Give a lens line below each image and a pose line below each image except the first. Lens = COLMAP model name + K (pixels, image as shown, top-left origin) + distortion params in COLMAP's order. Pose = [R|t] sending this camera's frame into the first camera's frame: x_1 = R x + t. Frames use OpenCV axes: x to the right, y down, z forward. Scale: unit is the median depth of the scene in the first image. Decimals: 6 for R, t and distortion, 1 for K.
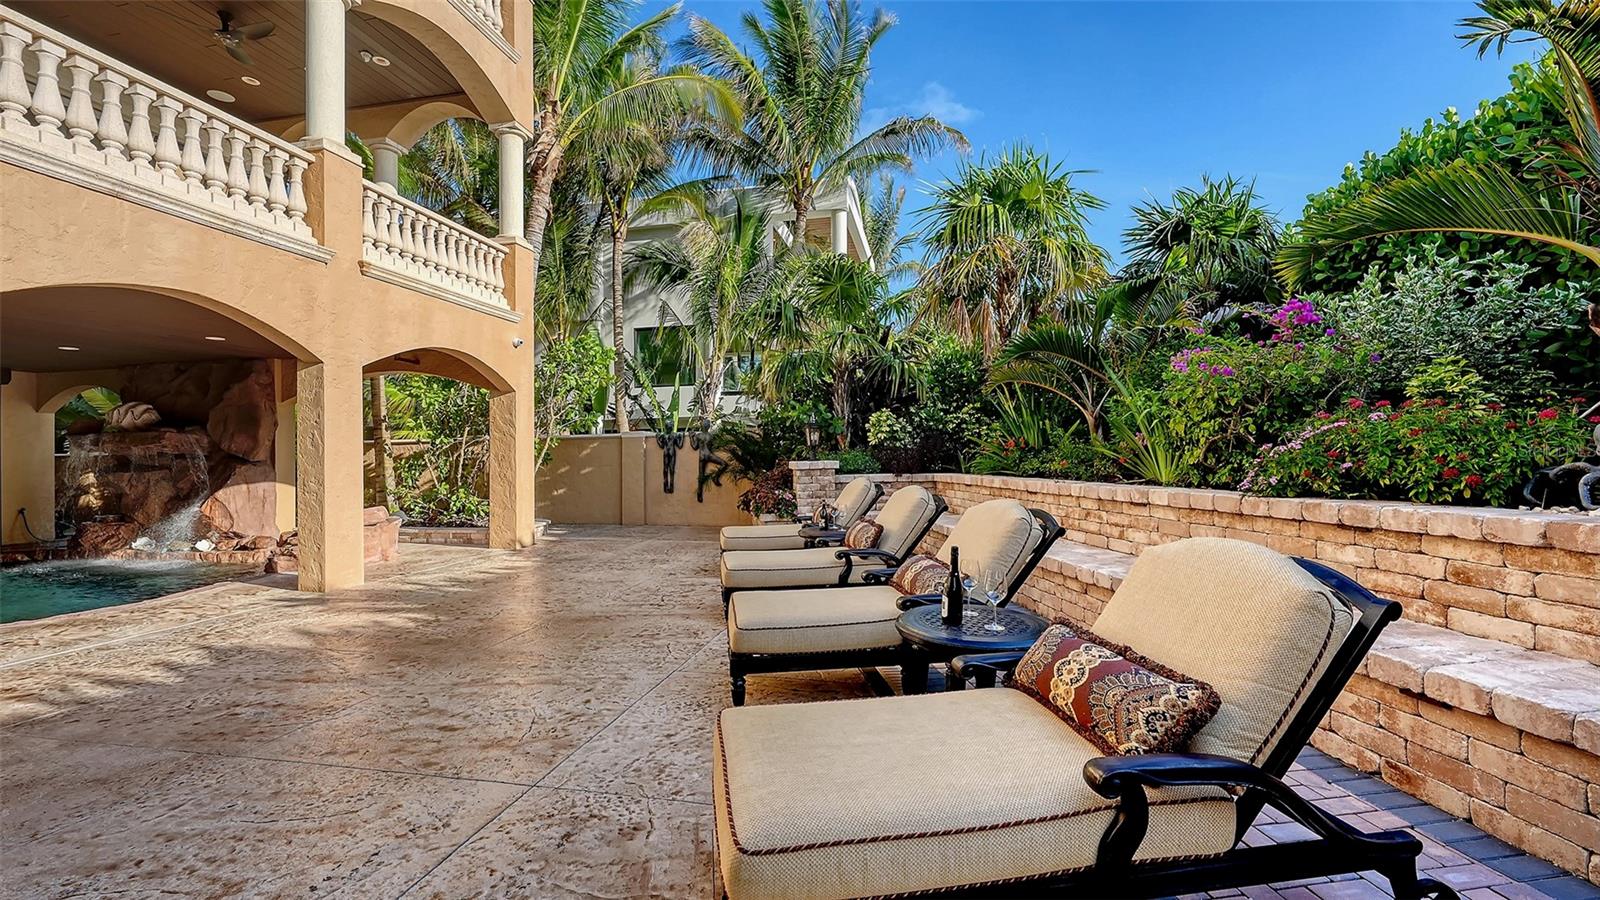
lens RADIAL K [[659.4, 0, 797.1], [0, 659.4, 447.1], [0, 0, 1]] dist [-0.001784, -0.000299]
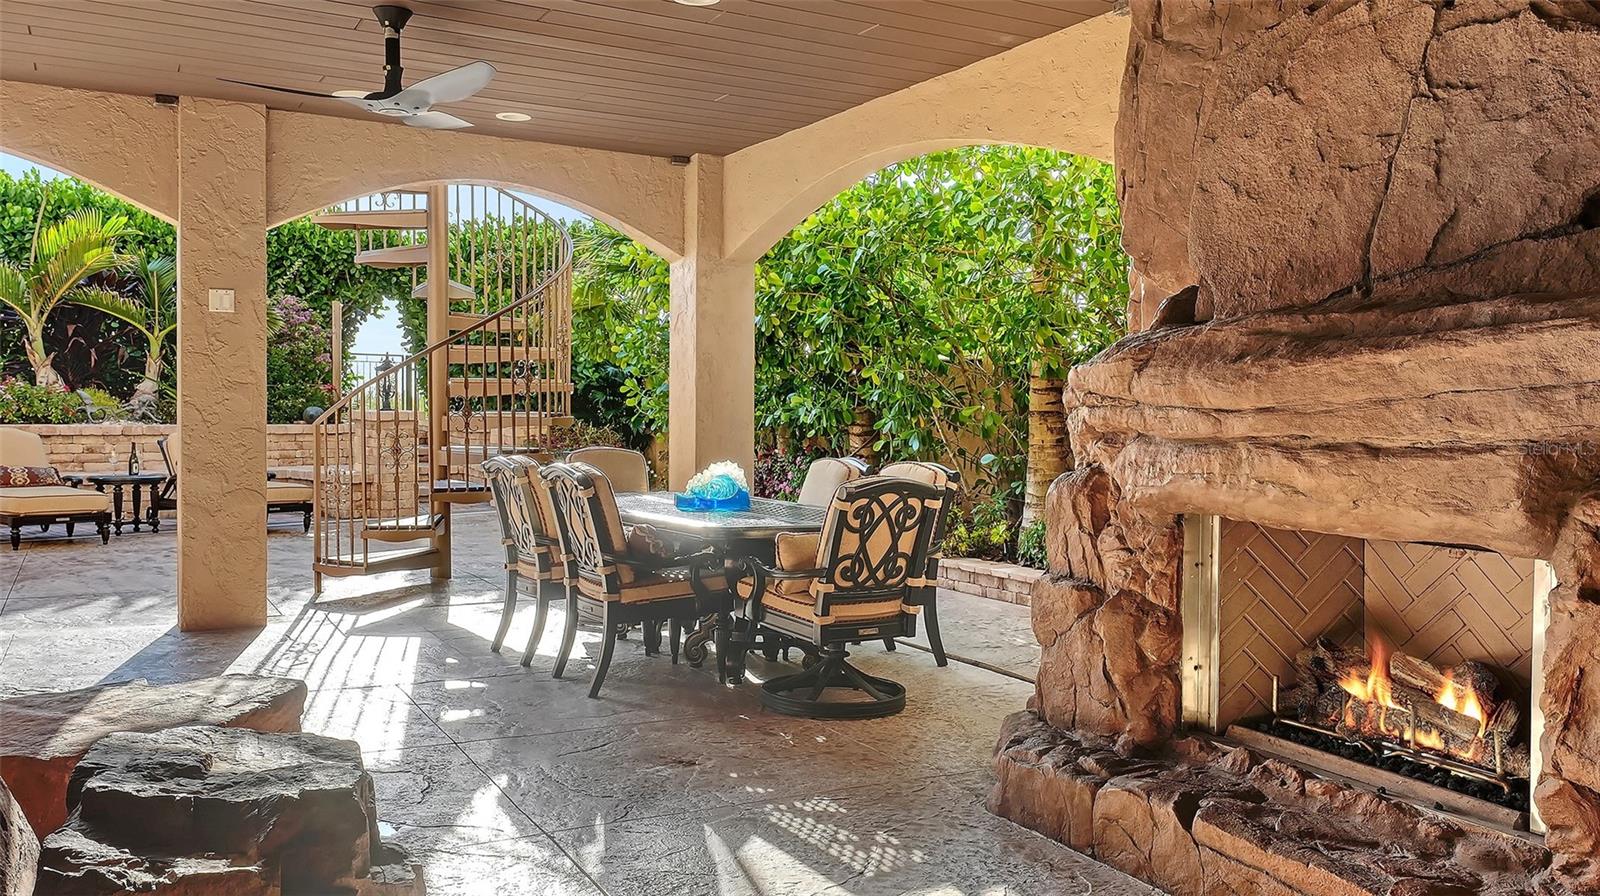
lens RADIAL K [[1200.6, 0, 798.1], [0, 1200.6, 450.8], [0, 0, 1]] dist [-0.002256, -0.001074]
pose [[-0.616716, -0.004792, 0.787171, -1.346337], [0.000479, 0.999979, 0.006463, 0.050634], [-0.787185, 0.004363, -0.616701, 0.515495]]
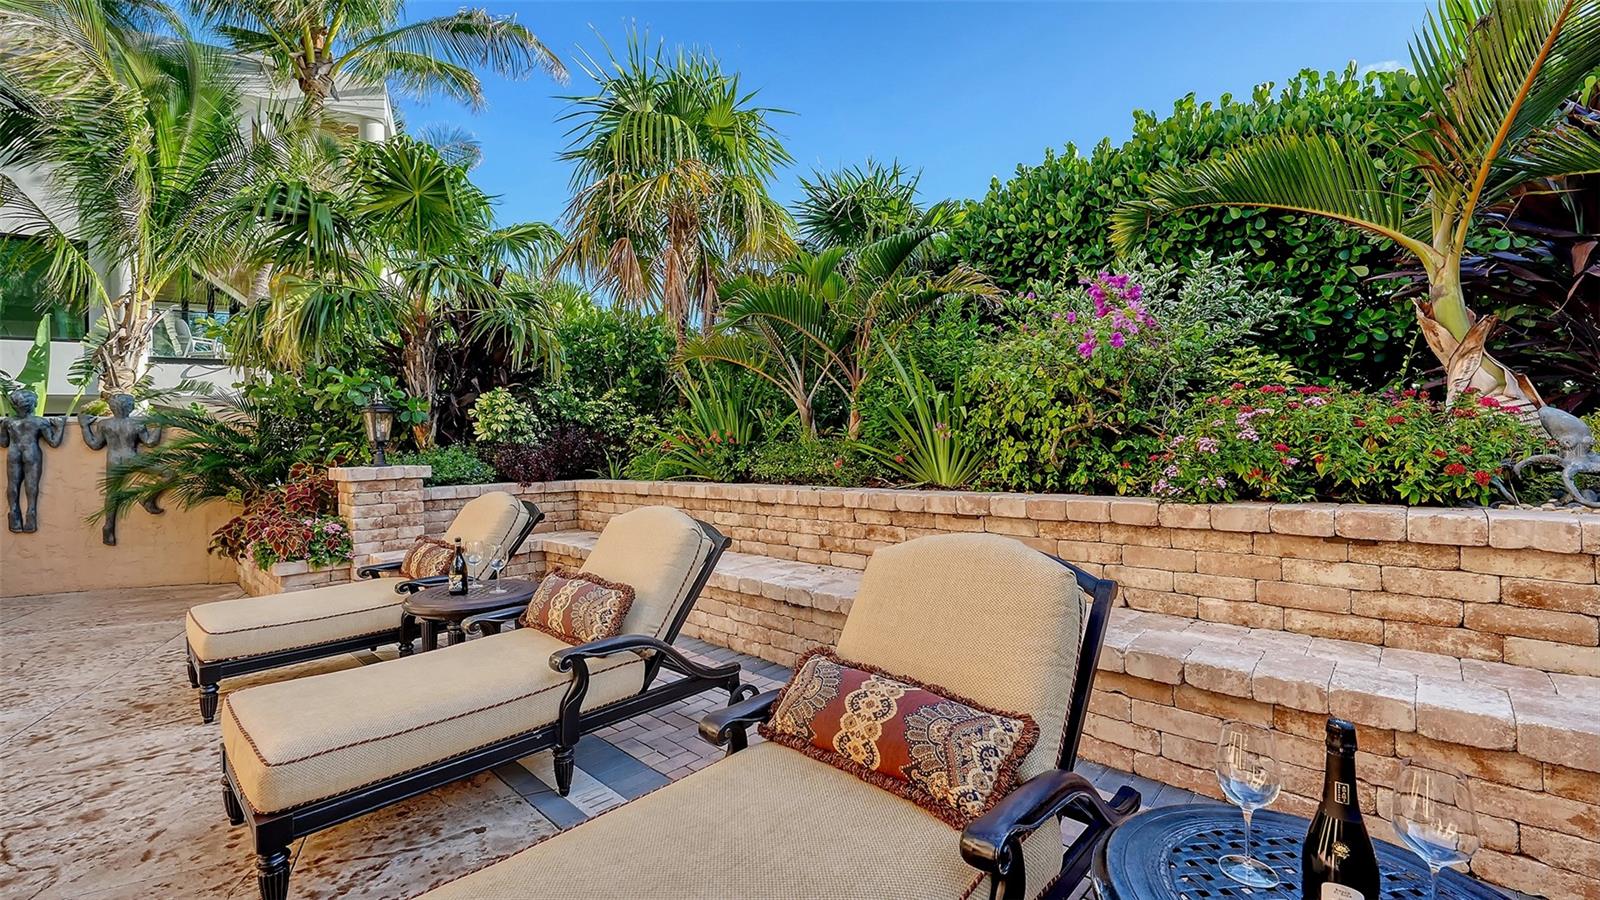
lens RADIAL K [[659.4, 0, 800.1], [0, 659.4, 453.3], [0, 0, 1]] dist [-0.001784, -0.000299]
pose [[0.778865, -0.008030, 0.627140, -0.055019], [0.001768, 0.999942, 0.010607, 0.002975], [-0.627189, -0.007153, 0.778834, 0.278395]]
